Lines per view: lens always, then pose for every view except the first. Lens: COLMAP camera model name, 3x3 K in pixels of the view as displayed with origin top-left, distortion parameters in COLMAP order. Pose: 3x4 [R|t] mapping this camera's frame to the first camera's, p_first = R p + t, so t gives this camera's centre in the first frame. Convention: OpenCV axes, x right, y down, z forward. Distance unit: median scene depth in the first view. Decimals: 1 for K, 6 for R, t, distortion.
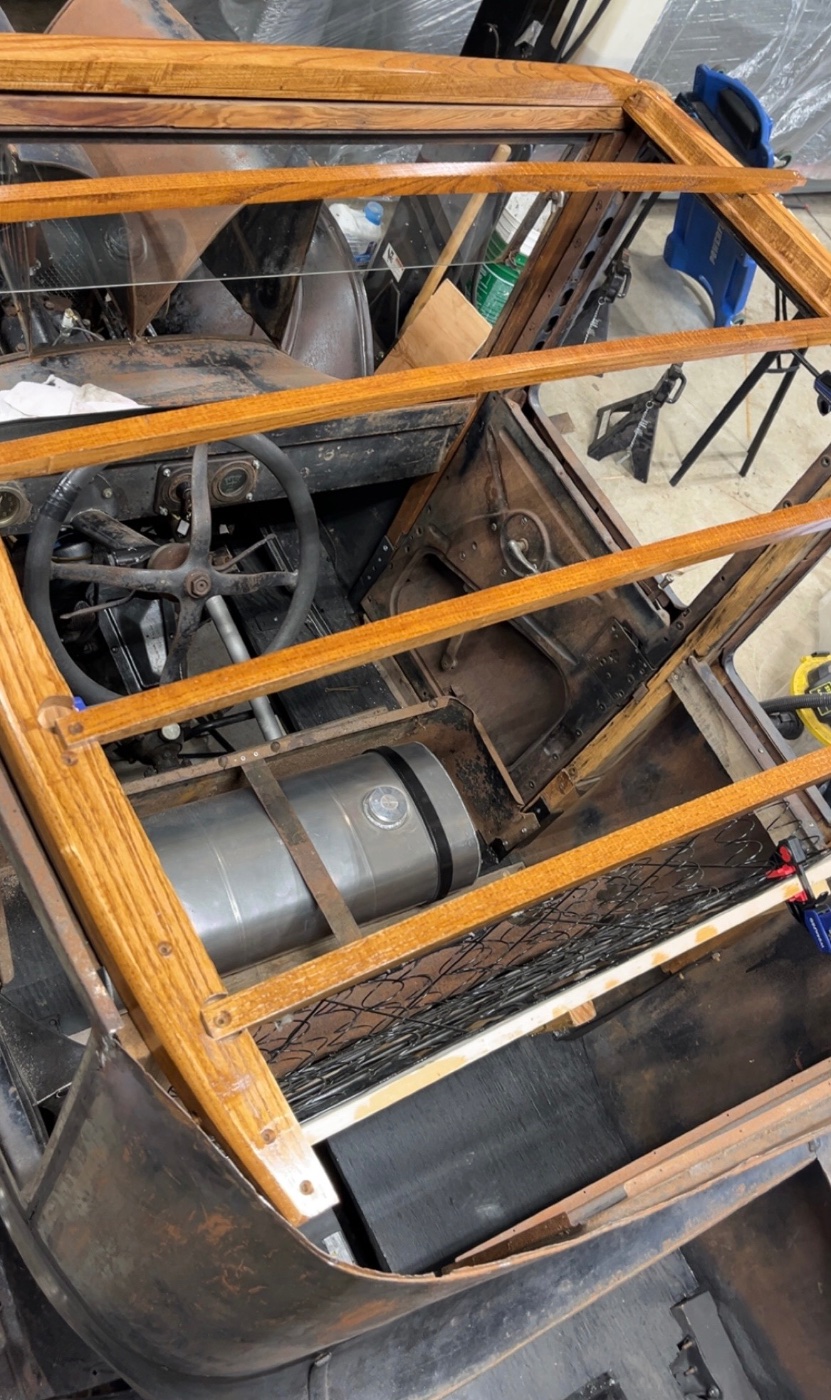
lens RADIAL K [[1326.1, 0, 425.5], [0, 1326.1, 698.3], [0, 0, 1]] dist [0.008231, 0.000000]
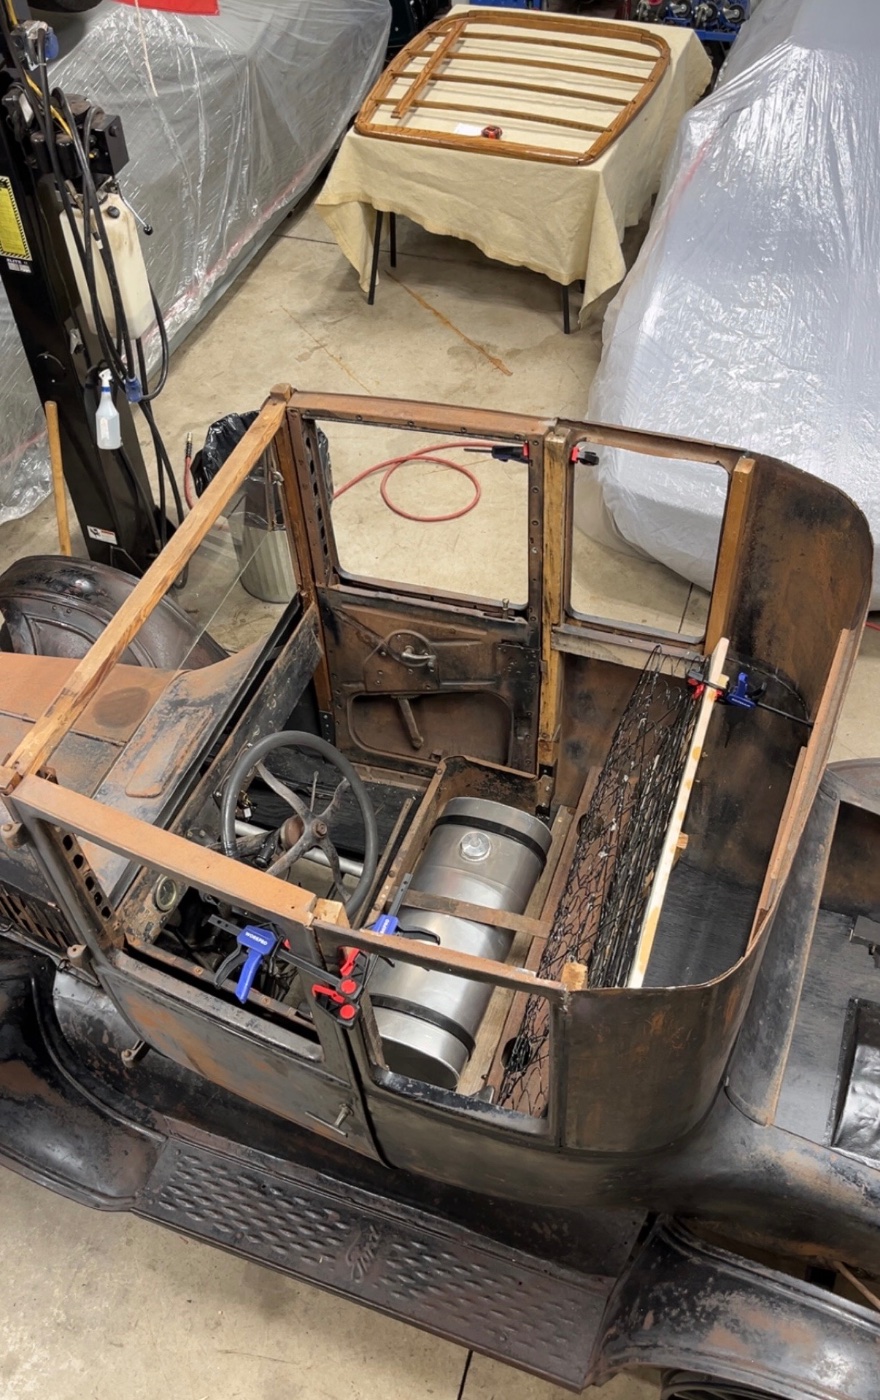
lens RADIAL K [[1311.3, 0, 437.6], [0, 1311.3, 707.9], [0, 0, 1]] dist [0.000431, 0.000000]
pose [[0.693251, -0.713273, 0.103169, -0.102638], [0.713120, 0.699601, 0.044926, -0.122034], [-0.104222, 0.042427, 0.993649, -0.432466]]
